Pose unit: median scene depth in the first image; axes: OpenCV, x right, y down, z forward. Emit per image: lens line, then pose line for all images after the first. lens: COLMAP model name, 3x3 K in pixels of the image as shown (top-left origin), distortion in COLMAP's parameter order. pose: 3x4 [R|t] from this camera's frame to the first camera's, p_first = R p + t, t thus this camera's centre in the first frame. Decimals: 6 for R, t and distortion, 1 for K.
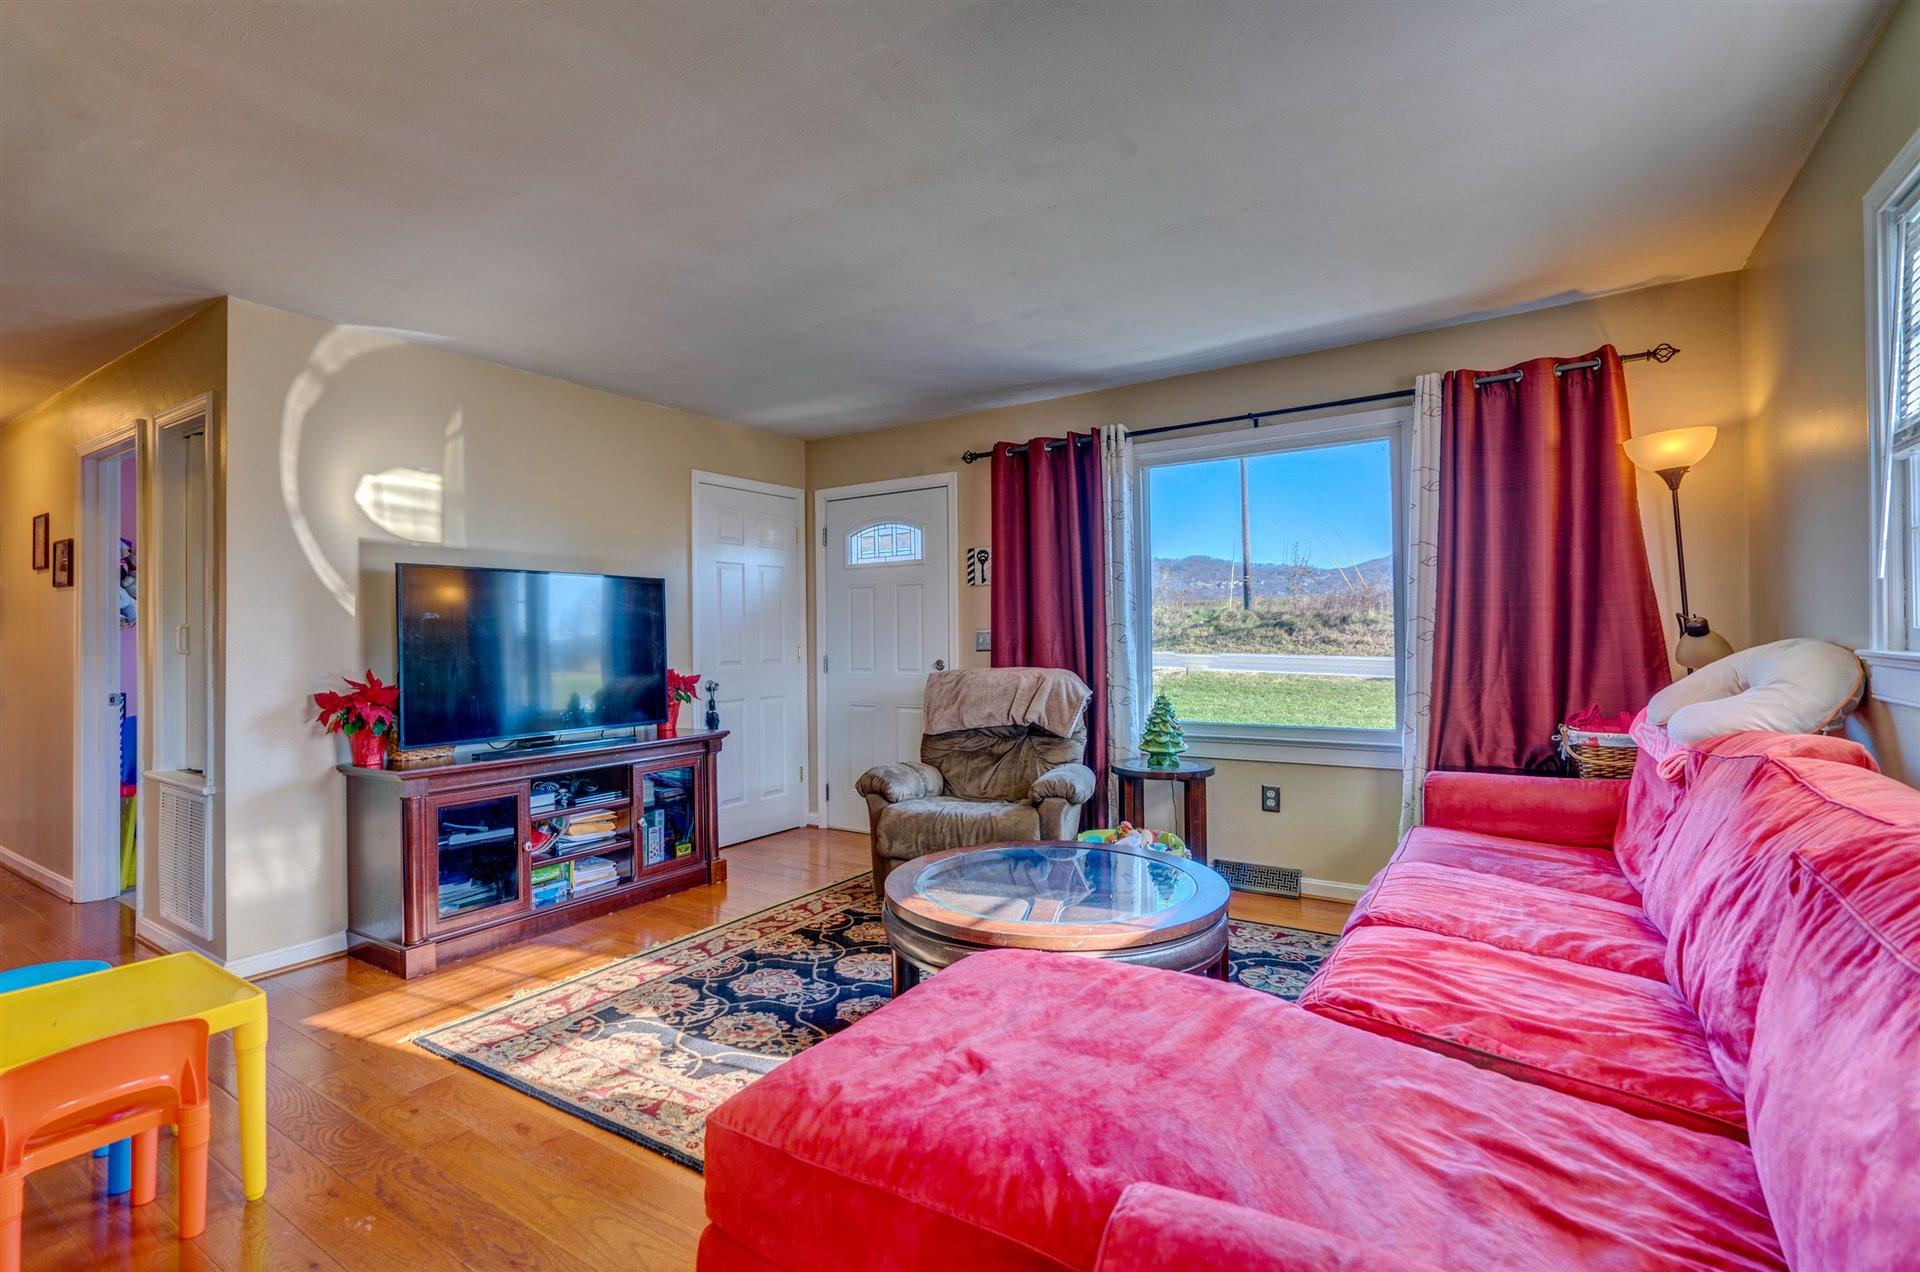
lens RADIAL K [[903.2, 0, 945.4], [0, 903.2, 630.5], [0, 0, 1]] dist [-0.000107, 0.001087]
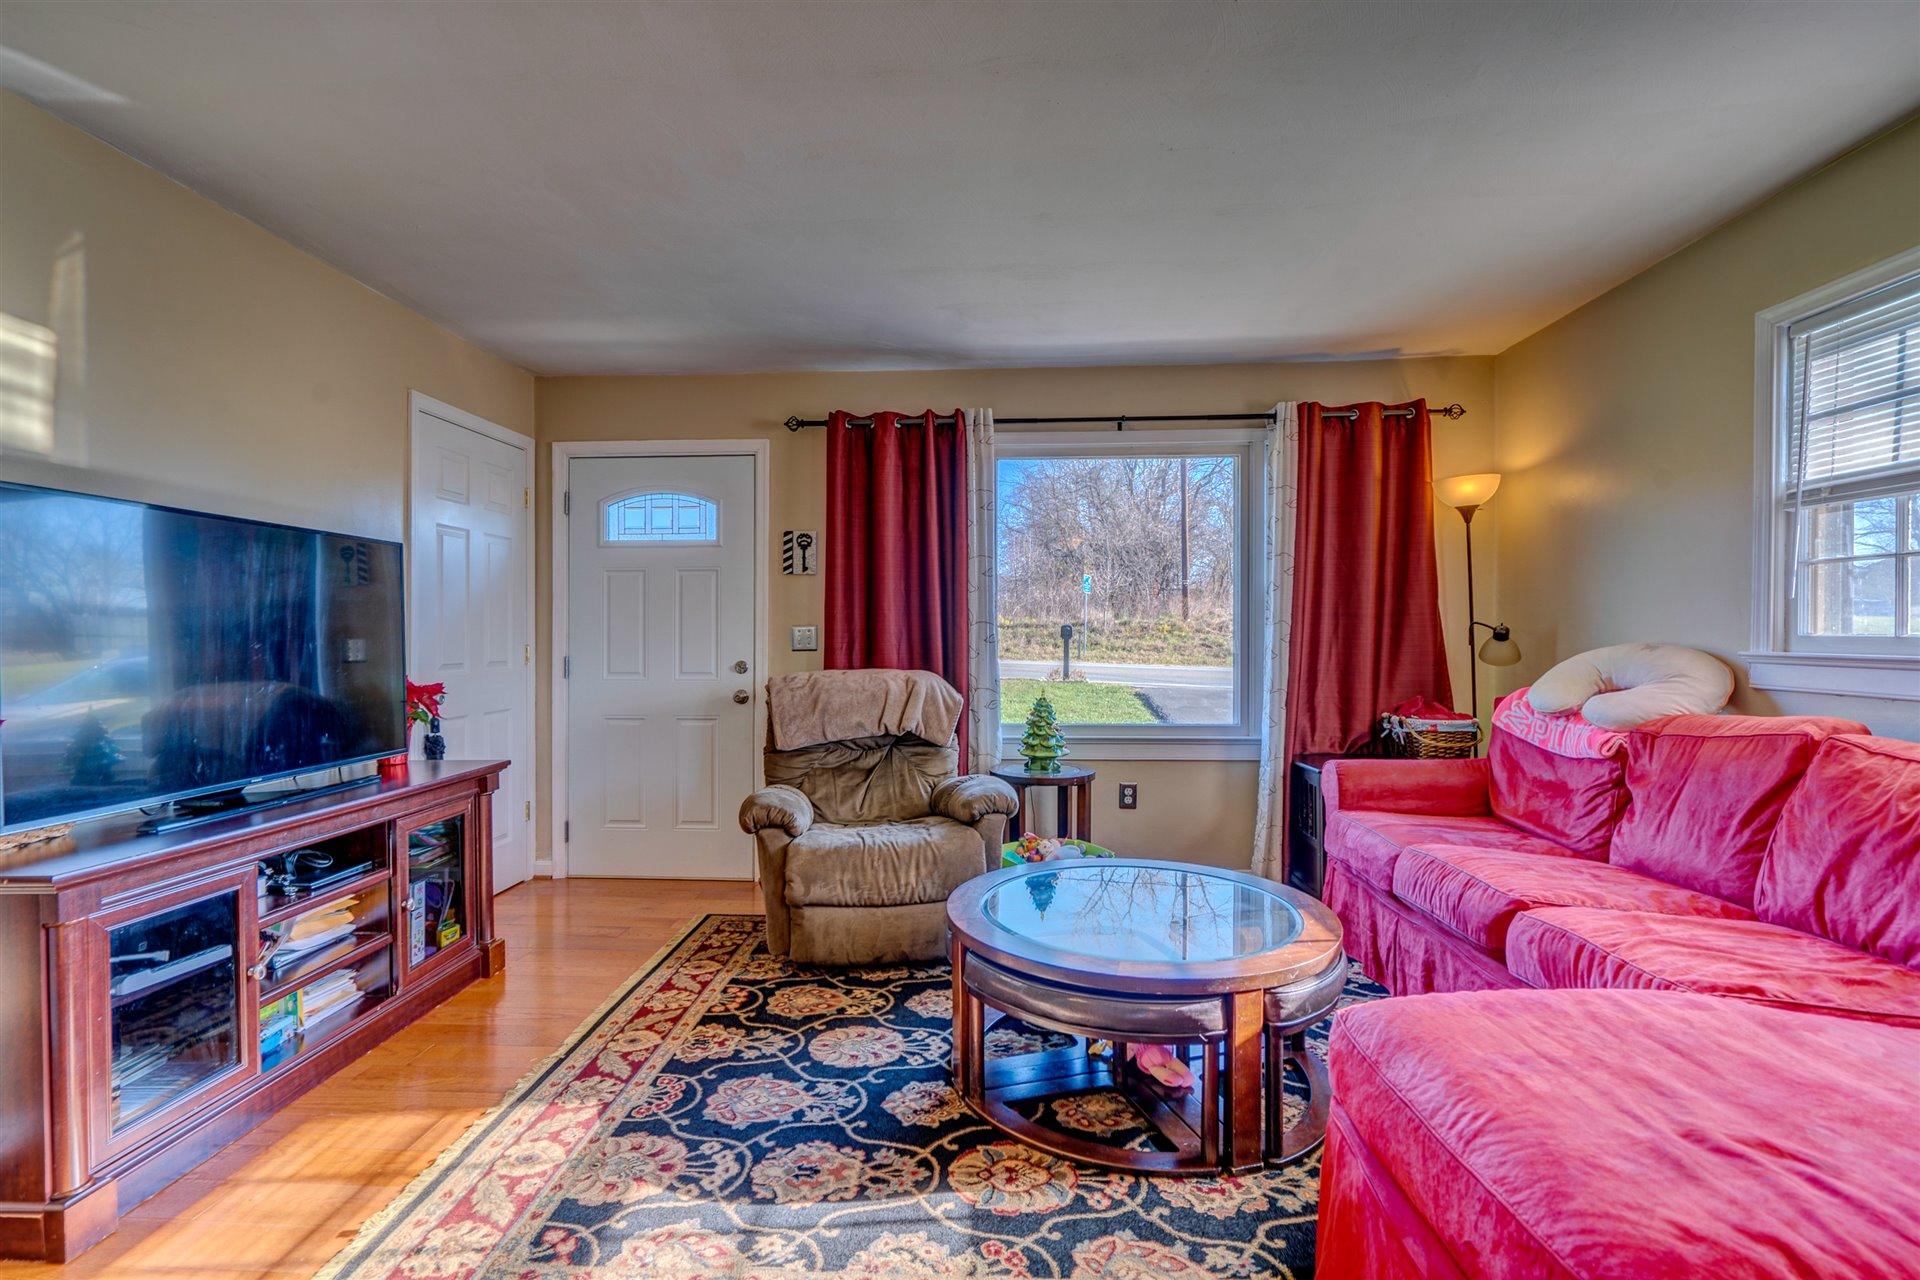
lens RADIAL K [[906.1, 0, 968.9], [0, 906.1, 639.4], [0, 0, 1]] dist [0.000781, 0.000545]
pose [[0.859599, 0.009748, 0.510877, -0.338150], [-0.014283, 0.999886, 0.004954, 0.006771], [-0.510770, -0.011556, 0.859640, 0.221847]]
